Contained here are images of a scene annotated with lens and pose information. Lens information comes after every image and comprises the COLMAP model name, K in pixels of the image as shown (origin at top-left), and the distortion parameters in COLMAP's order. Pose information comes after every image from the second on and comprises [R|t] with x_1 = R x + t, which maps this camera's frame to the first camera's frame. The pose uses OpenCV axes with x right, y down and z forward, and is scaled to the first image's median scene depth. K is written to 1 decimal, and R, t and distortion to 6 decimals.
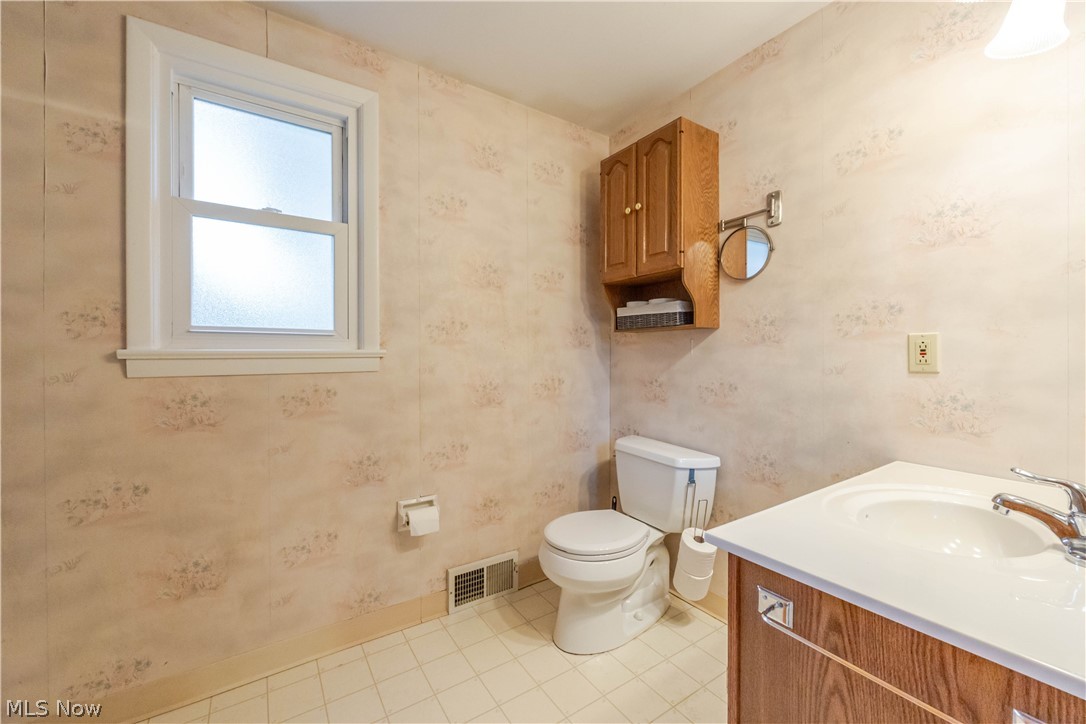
lens RADIAL K [[428.8, 0, 538.1], [0, 428.8, 357.0], [0, 0, 1]] dist [-0.002550, 0.000488]
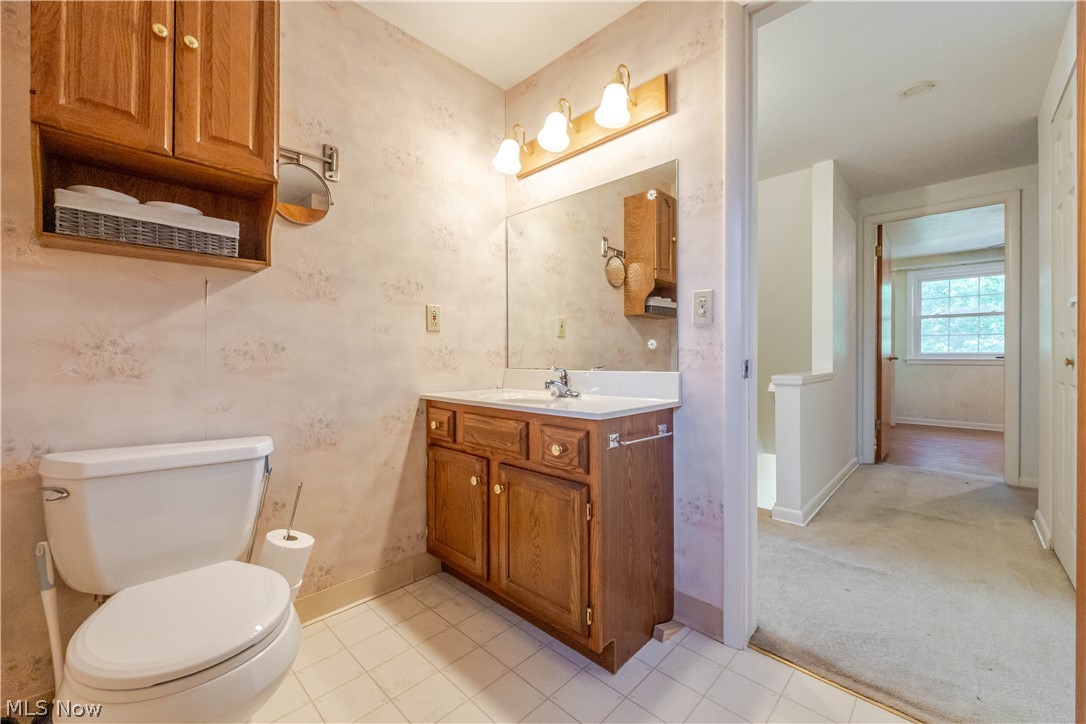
lens RADIAL K [[428.8, 0, 550.6], [0, 428.8, 361.5], [0, 0, 1]] dist [-0.002550, 0.000488]
pose [[-0.227722, -0.006028, 0.973707, -0.621517], [0.011023, 0.999901, 0.008768, 0.125058], [-0.973664, 0.012729, -0.227633, 0.881427]]
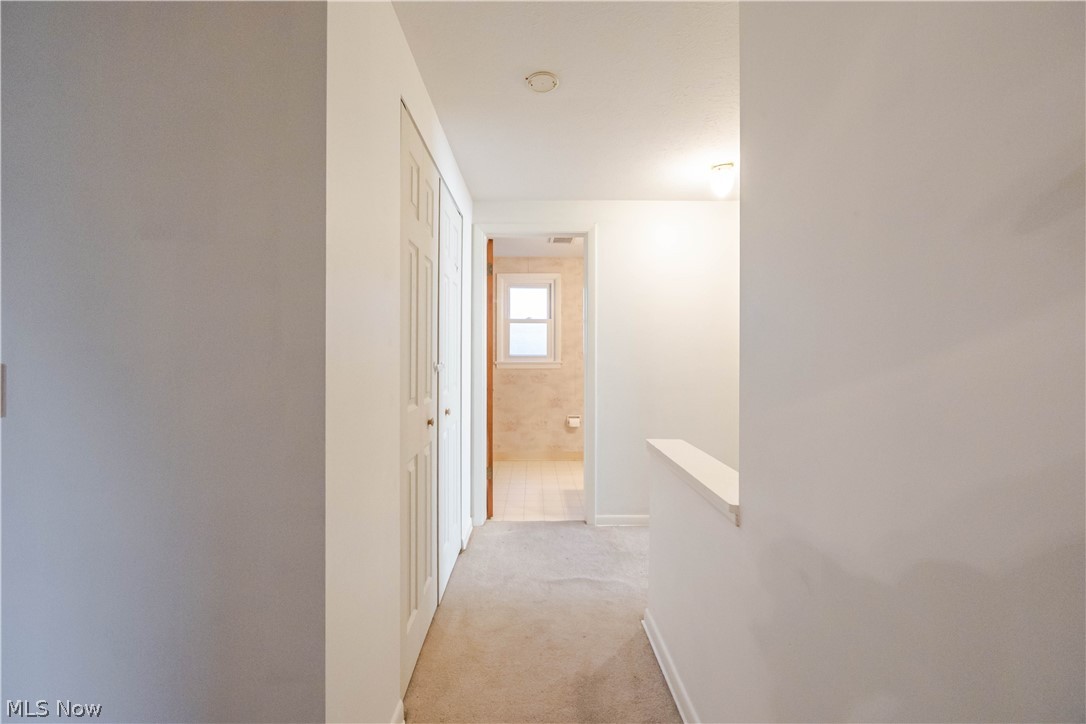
lens RADIAL K [[428.8, 0, 543.2], [0, 428.8, 361.4], [0, 0, 1]] dist [-0.002550, 0.000488]
pose [[0.851898, -0.002225, -0.523703, 1.057630], [-0.005957, 0.999885, -0.013939, 0.024750], [0.523674, 0.014994, 0.851787, -1.547252]]
